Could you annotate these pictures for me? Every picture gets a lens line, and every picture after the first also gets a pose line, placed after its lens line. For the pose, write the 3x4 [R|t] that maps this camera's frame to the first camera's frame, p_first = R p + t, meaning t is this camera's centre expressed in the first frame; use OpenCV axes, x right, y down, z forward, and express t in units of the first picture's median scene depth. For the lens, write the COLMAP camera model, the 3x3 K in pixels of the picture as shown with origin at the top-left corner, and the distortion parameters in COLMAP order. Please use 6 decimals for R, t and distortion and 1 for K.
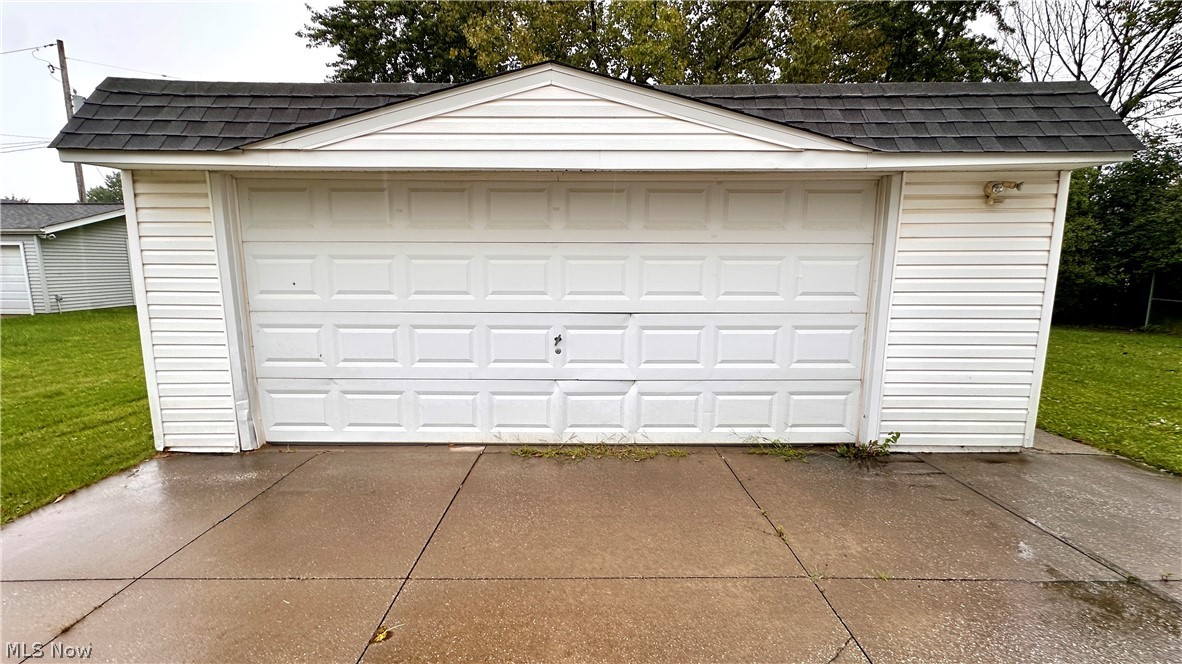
lens RADIAL K [[469.5, 0, 589.6], [0, 469.5, 333.6], [0, 0, 1]] dist [-0.004372, -0.000941]
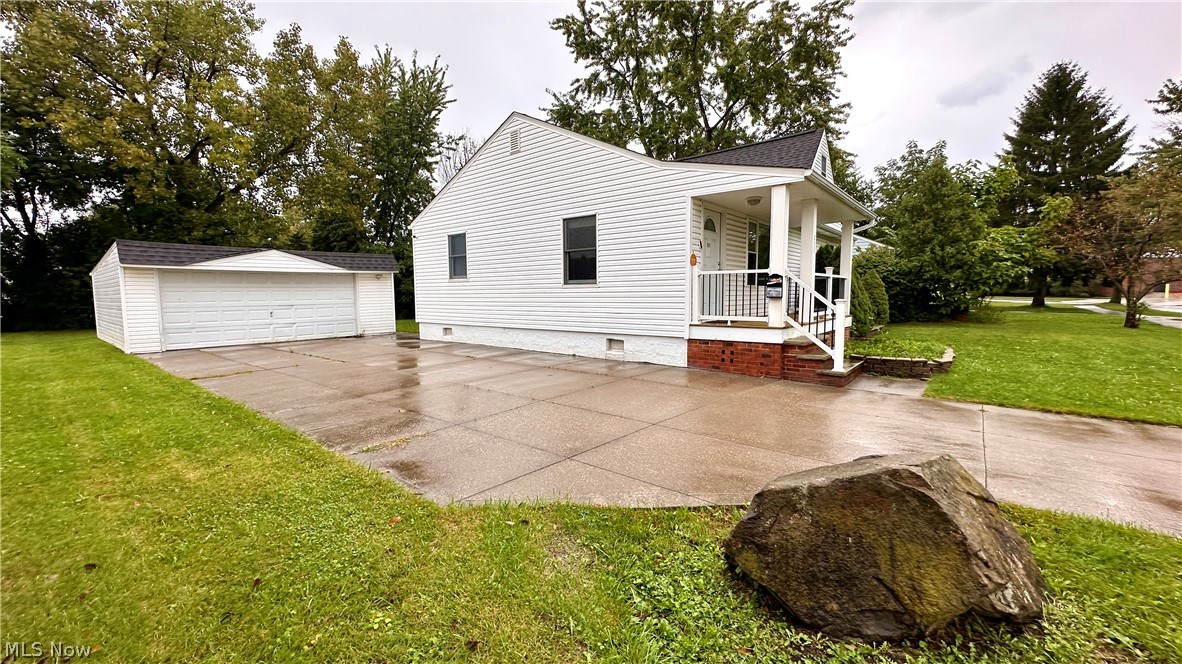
lens RADIAL K [[469.5, 0, 592.3], [0, 469.5, 333.4], [0, 0, 1]] dist [-0.004372, -0.000941]
pose [[0.636699, -0.076542, 0.767304, -1.380995], [0.119210, 0.992869, 0.000125, 0.502159], [-0.761842, 0.091391, 0.641283, -3.489248]]
